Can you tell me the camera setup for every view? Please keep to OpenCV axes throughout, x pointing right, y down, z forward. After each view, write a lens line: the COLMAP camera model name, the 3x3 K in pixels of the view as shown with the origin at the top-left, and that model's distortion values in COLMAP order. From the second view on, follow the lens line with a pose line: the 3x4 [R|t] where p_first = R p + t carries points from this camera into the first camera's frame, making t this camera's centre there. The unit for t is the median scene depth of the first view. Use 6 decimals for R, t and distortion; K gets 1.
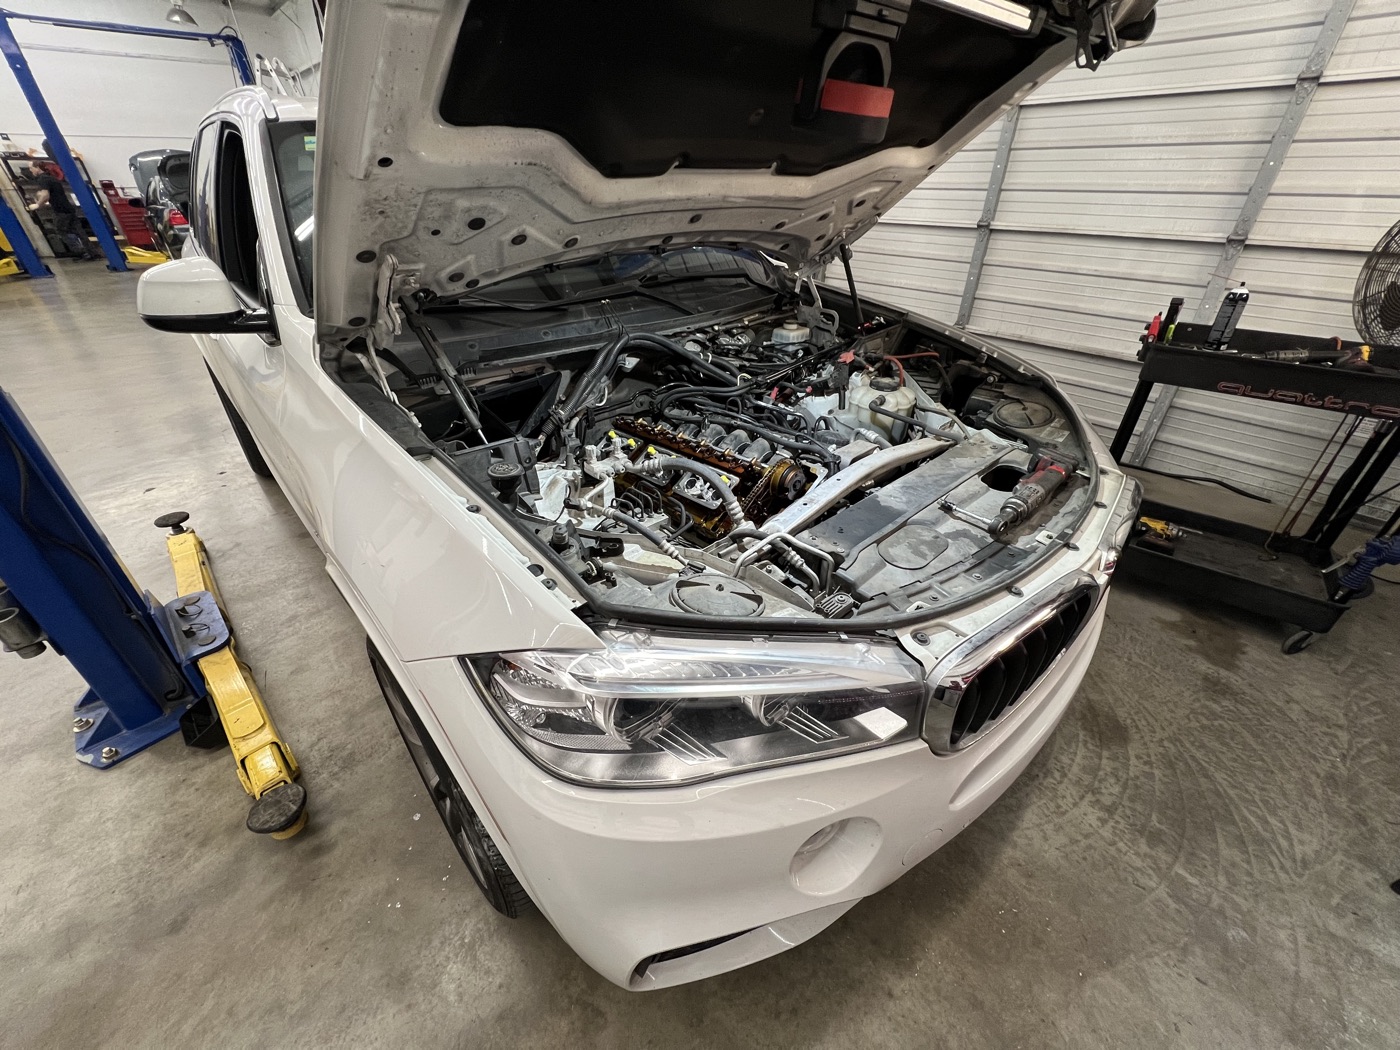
lens RADIAL K [[558.1, 0, 701.5], [0, 558.1, 532.9], [0, 0, 1]] dist [0.000114, -0.000518]
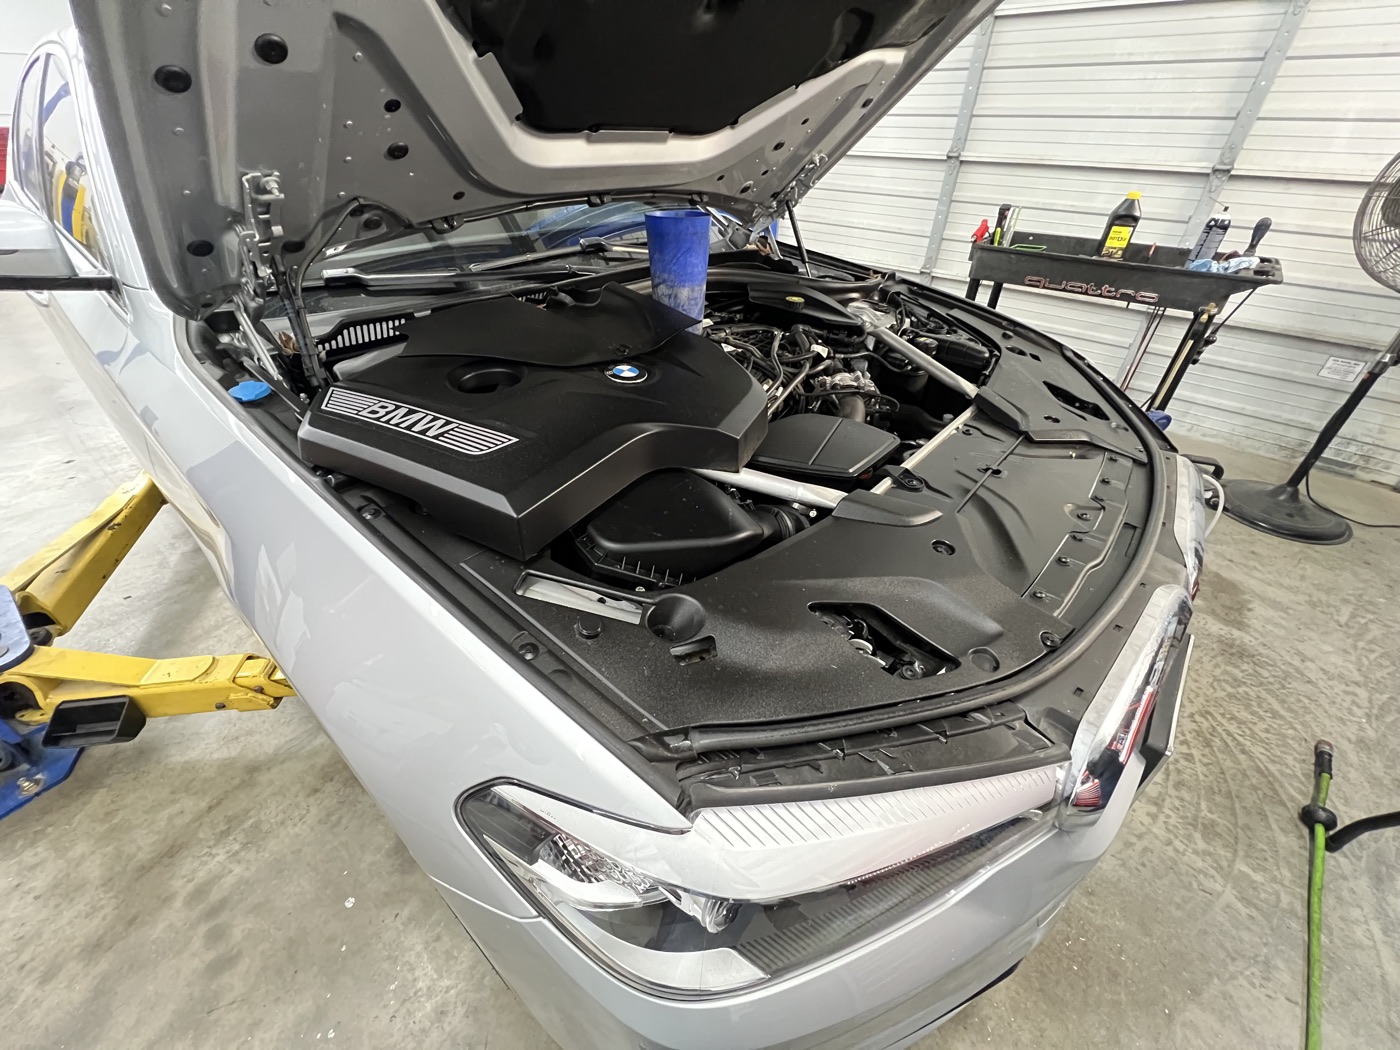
lens RADIAL K [[558.1, 0, 698.2], [0, 558.1, 528.7], [0, 0, 1]] dist [0.000114, -0.000518]
pose [[0.994051, -0.052180, 0.095598, -0.062828], [0.046256, 0.996930, 0.063171, -0.032525], [-0.098601, -0.058373, 0.993414, 0.177959]]
